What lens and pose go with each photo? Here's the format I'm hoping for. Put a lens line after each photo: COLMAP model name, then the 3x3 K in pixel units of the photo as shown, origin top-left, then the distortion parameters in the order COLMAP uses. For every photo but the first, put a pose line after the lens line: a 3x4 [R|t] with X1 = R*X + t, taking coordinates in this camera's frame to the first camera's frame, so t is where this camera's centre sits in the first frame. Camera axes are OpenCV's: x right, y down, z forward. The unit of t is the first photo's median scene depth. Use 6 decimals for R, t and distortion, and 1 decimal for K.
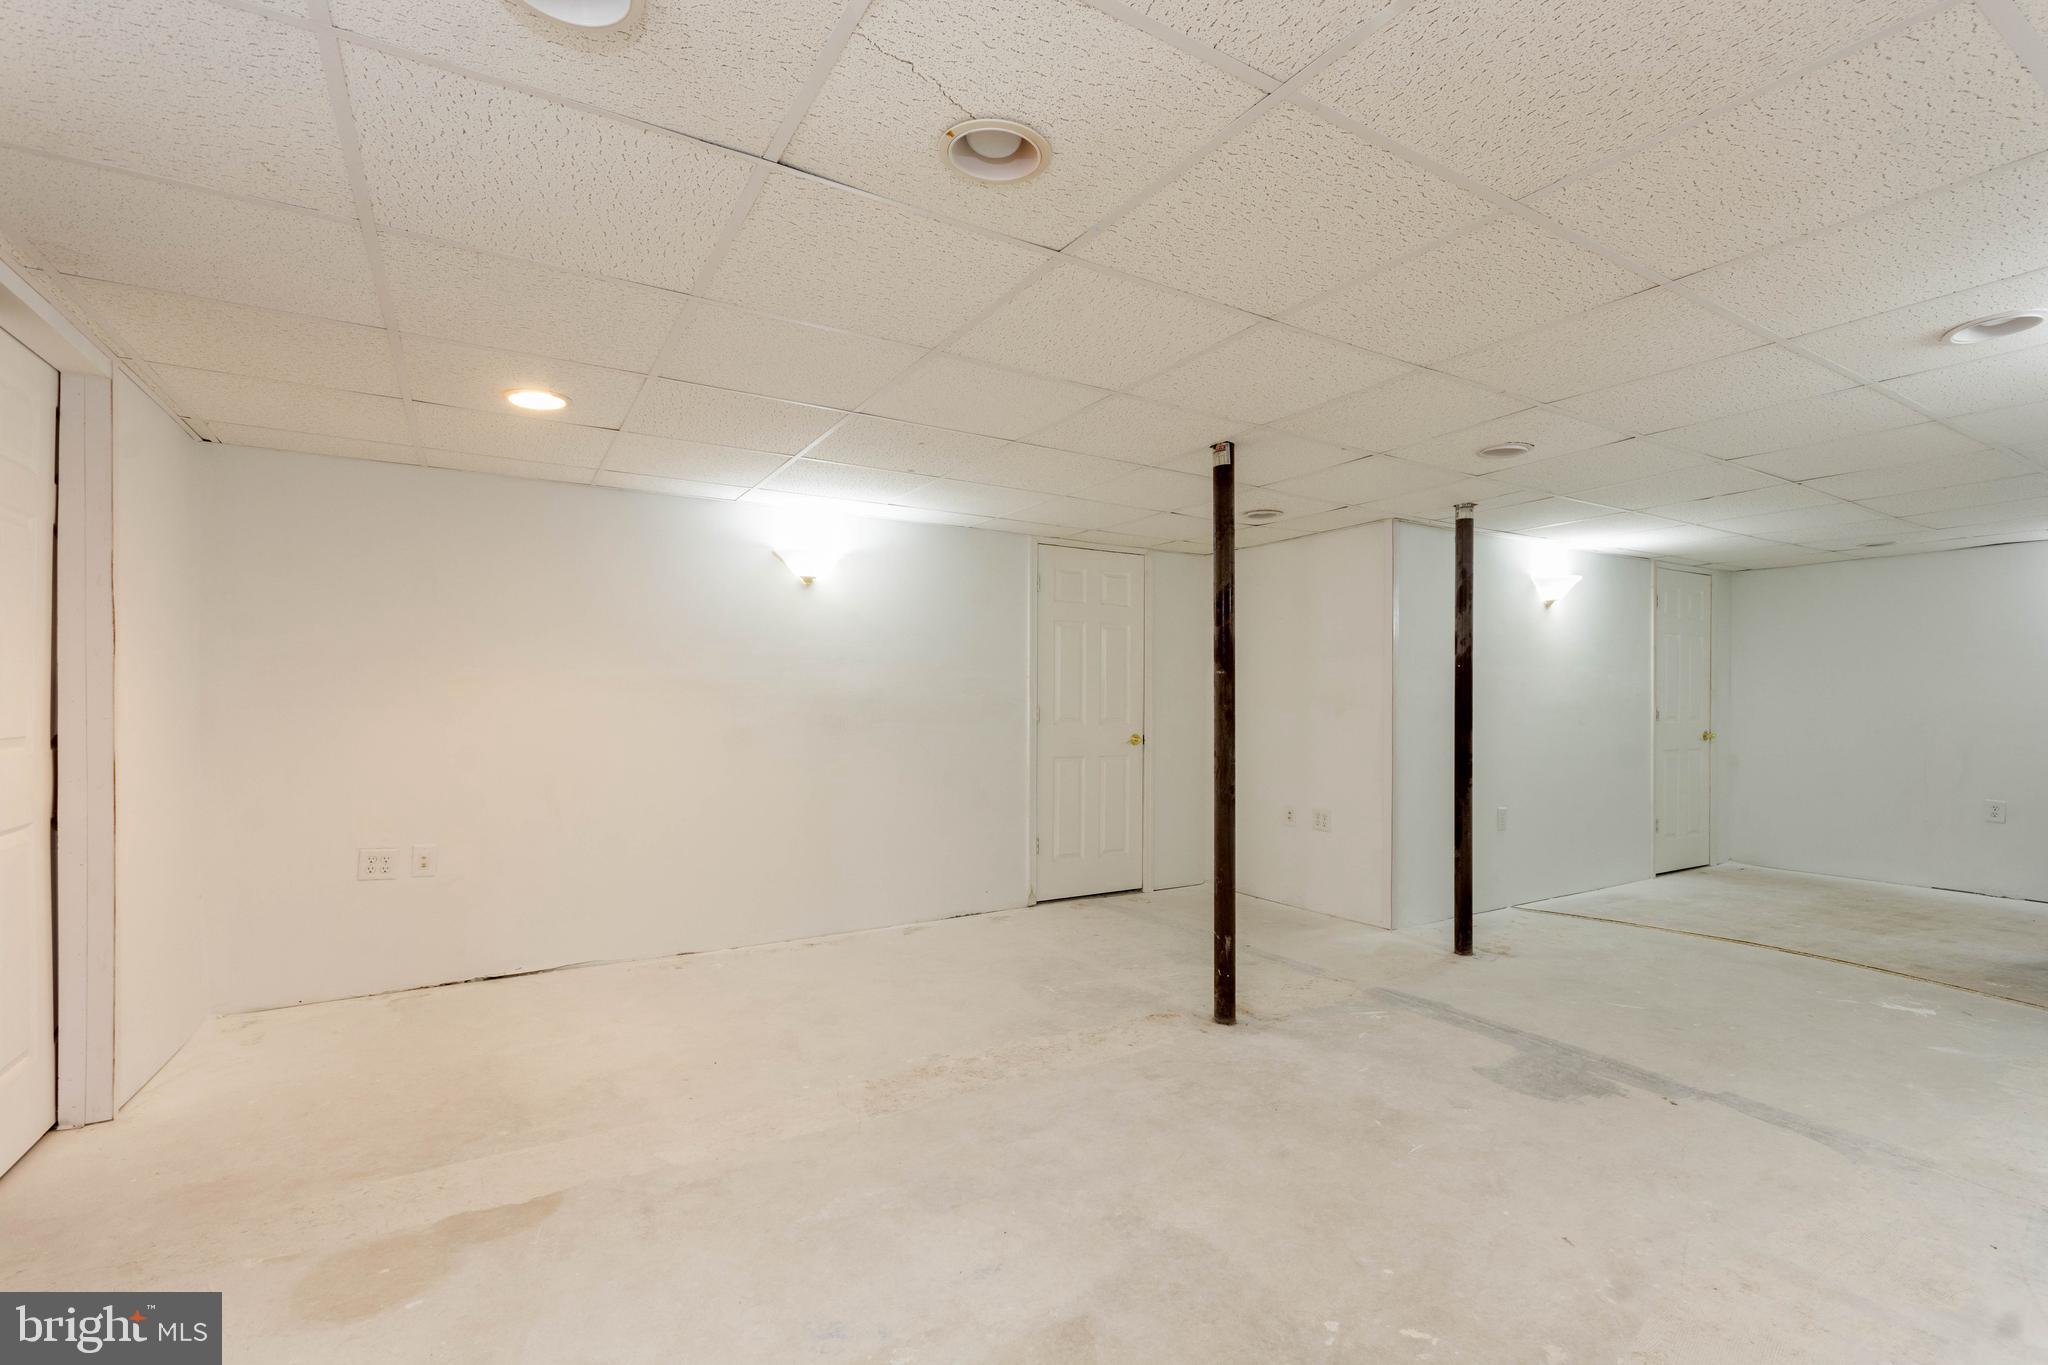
lens RADIAL K [[909.9, 0, 1030.6], [0, 909.9, 693.0], [0, 0, 1]] dist [0.006153, -0.001458]
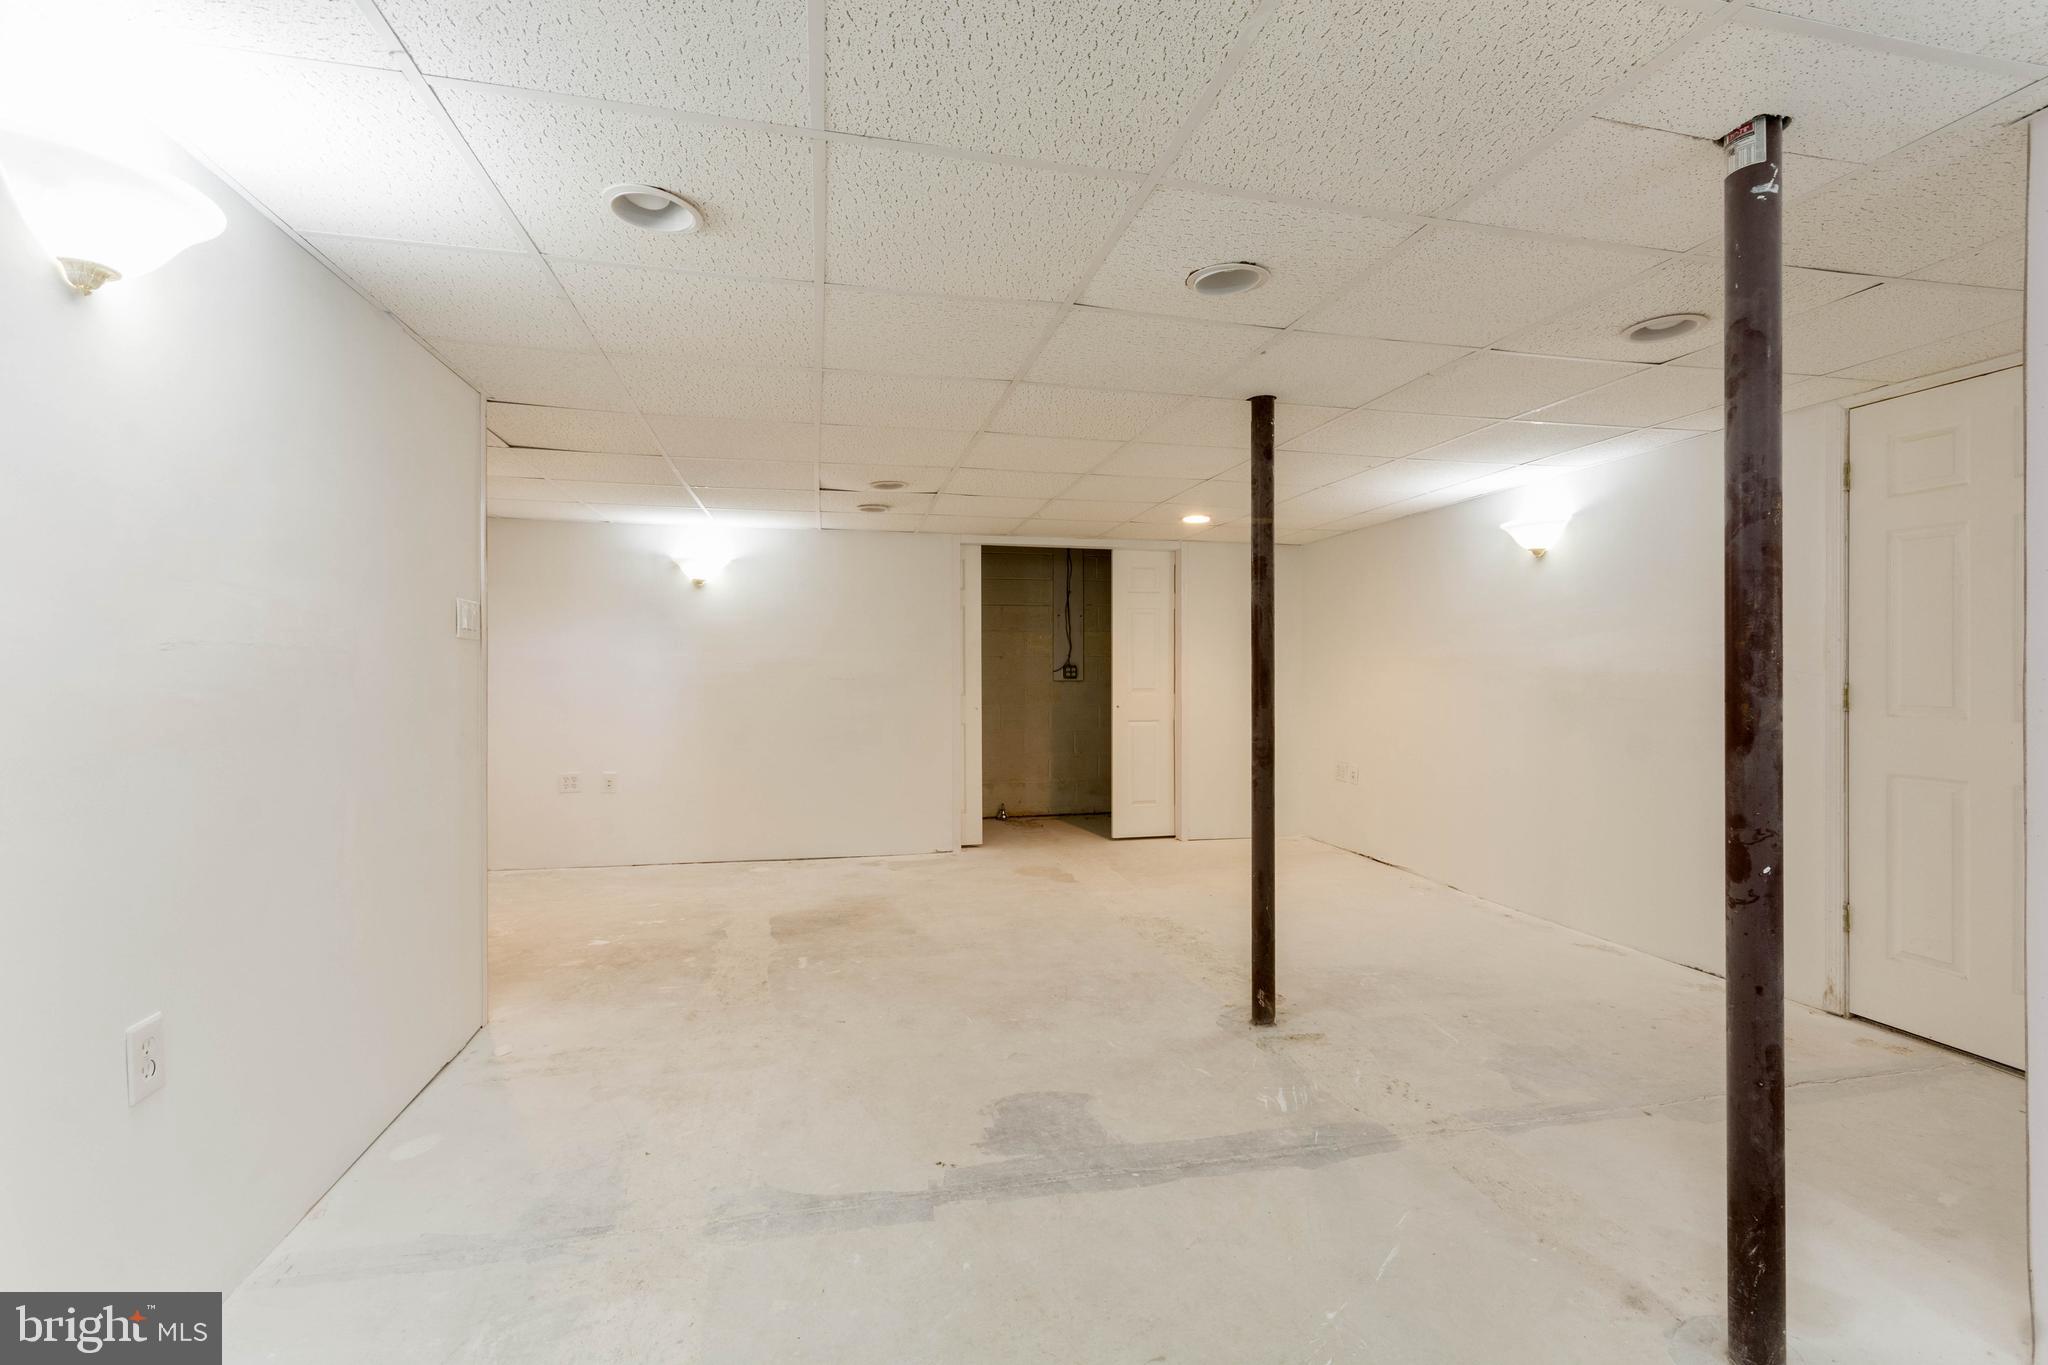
lens RADIAL K [[909.9, 0, 1029.9], [0, 909.9, 680.7], [0, 0, 1]] dist [0.006153, -0.001458]
pose [[-0.320099, 0.003704, -0.947377, 1.295395], [0.010681, 0.999943, 0.000301, 0.010736], [0.947324, -0.010022, -0.320121, 1.194775]]
